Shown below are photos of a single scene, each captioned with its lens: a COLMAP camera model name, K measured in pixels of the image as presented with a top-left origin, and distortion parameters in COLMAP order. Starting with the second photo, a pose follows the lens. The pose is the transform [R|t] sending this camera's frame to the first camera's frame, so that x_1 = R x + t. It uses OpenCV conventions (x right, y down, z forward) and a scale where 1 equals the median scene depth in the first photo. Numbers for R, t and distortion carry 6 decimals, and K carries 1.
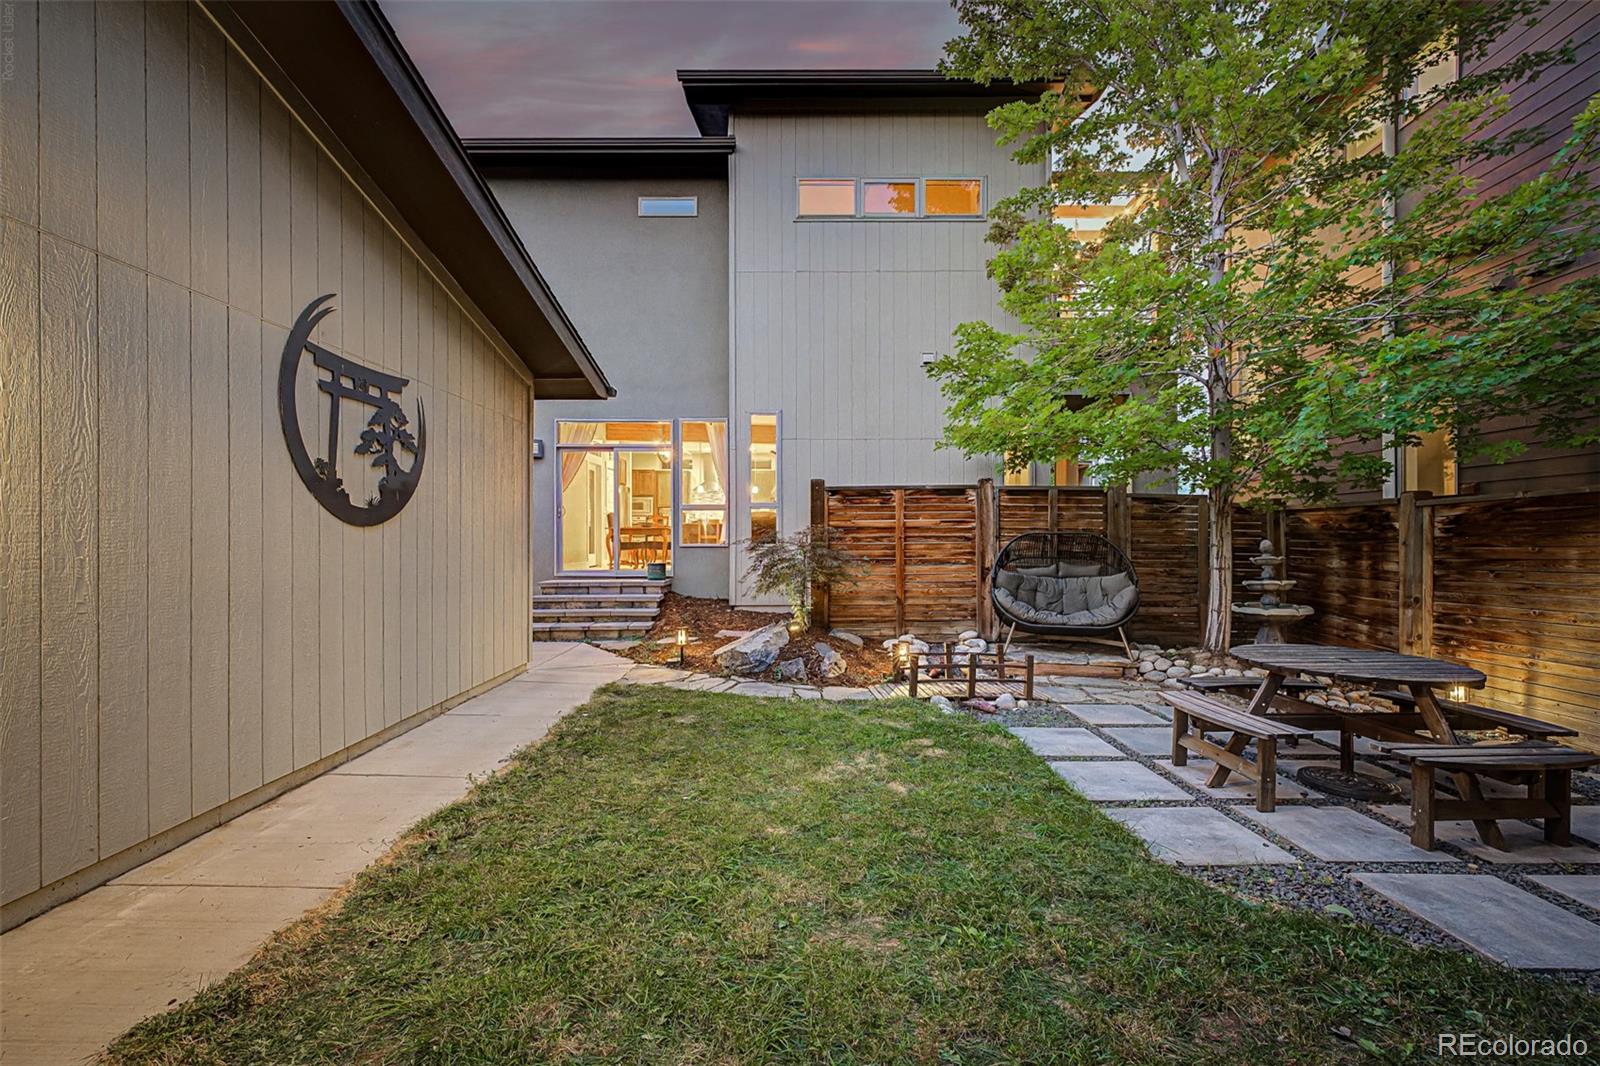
lens RADIAL K [[651.4, 0, 805.6], [0, 651.4, 542.3], [0, 0, 1]] dist [0.011110, -0.000444]
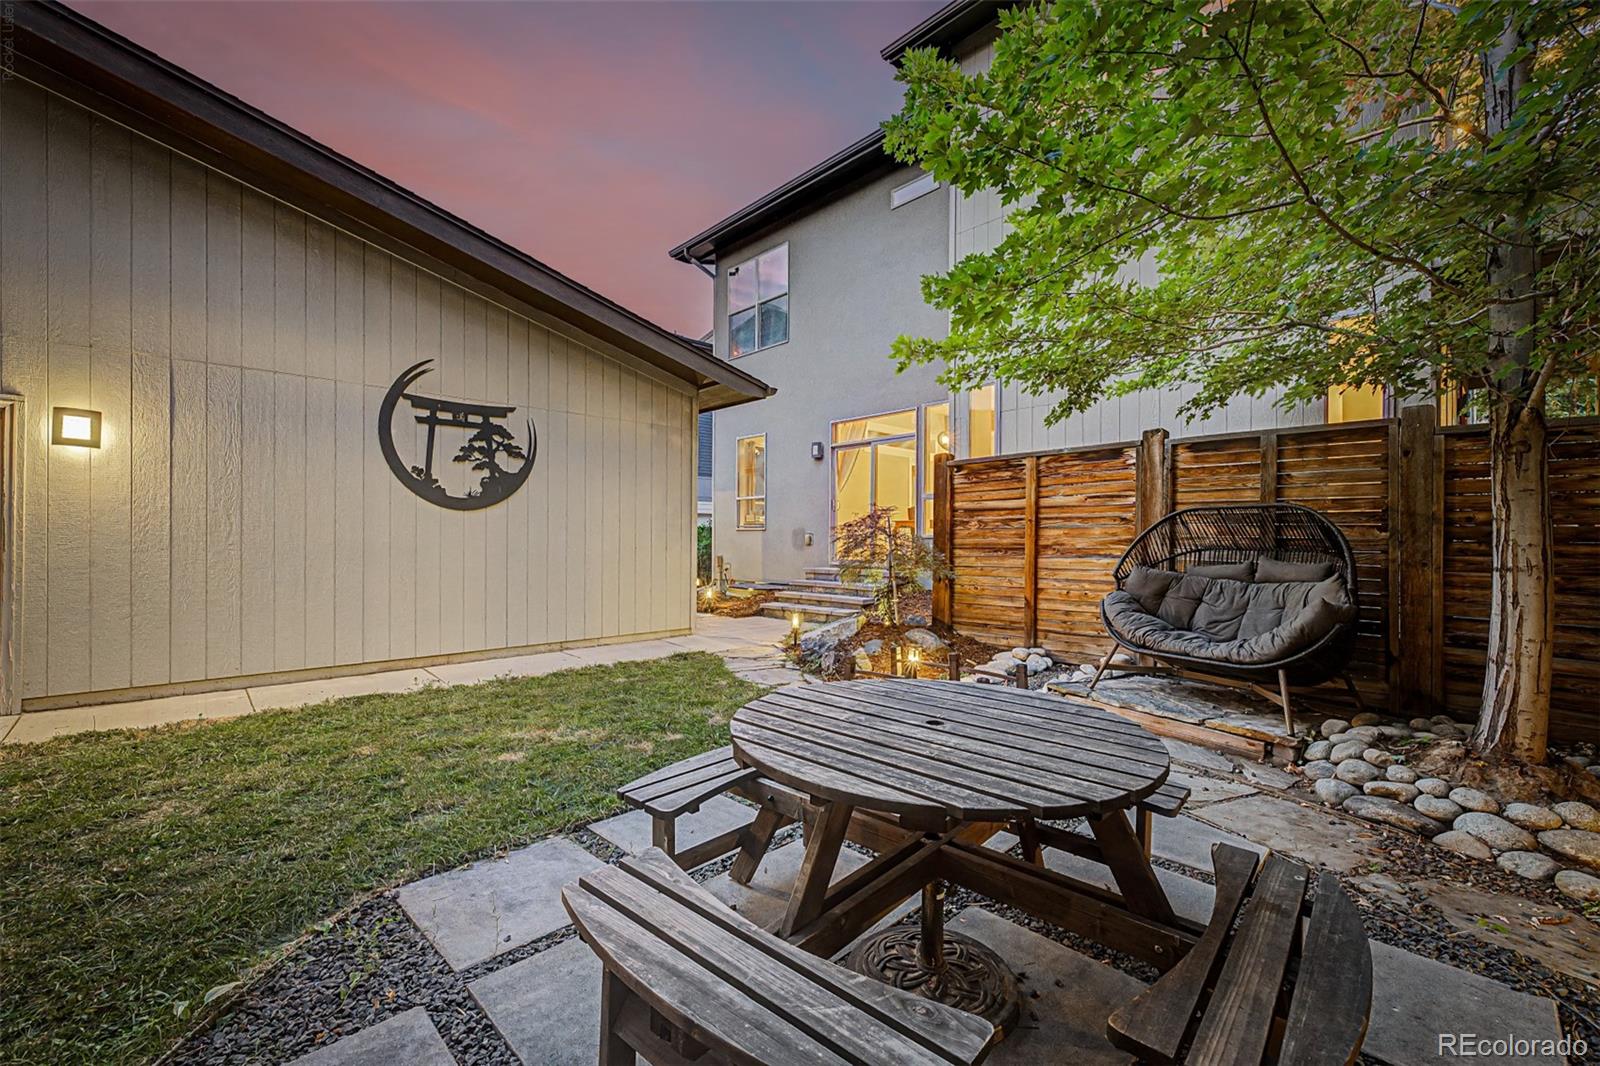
lens RADIAL K [[651.4, 0, 794.6], [0, 651.4, 537.0], [0, 0, 1]] dist [0.011110, -0.000444]
pose [[0.703333, 0.002039, -0.710857, 0.753536], [-0.011564, 0.999896, -0.008574, 0.034018], [0.710766, 0.014250, 0.703284, 0.404863]]
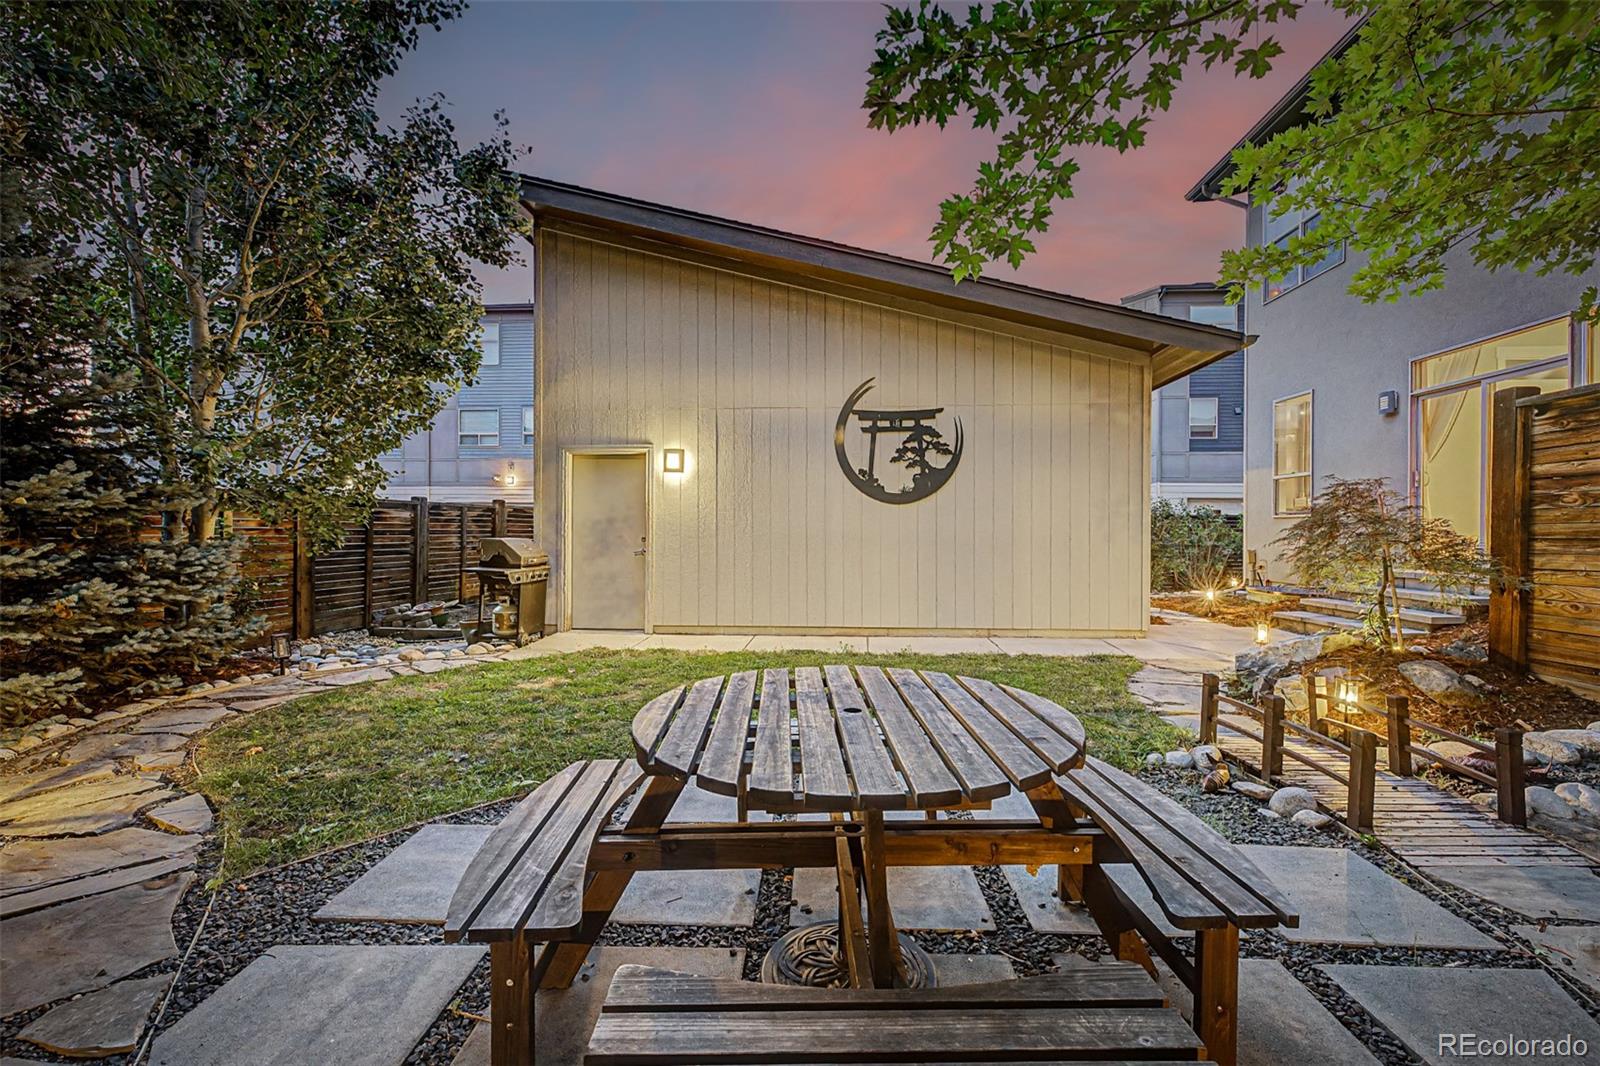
lens RADIAL K [[651.4, 0, 784.2], [0, 651.4, 531.9], [0, 0, 1]] dist [0.011110, -0.000444]
pose [[-0.015159, 0.004360, -0.999876, 0.853125], [-0.009725, 0.999943, 0.004508, 0.036575], [0.999838, 0.009792, -0.015116, 0.599653]]
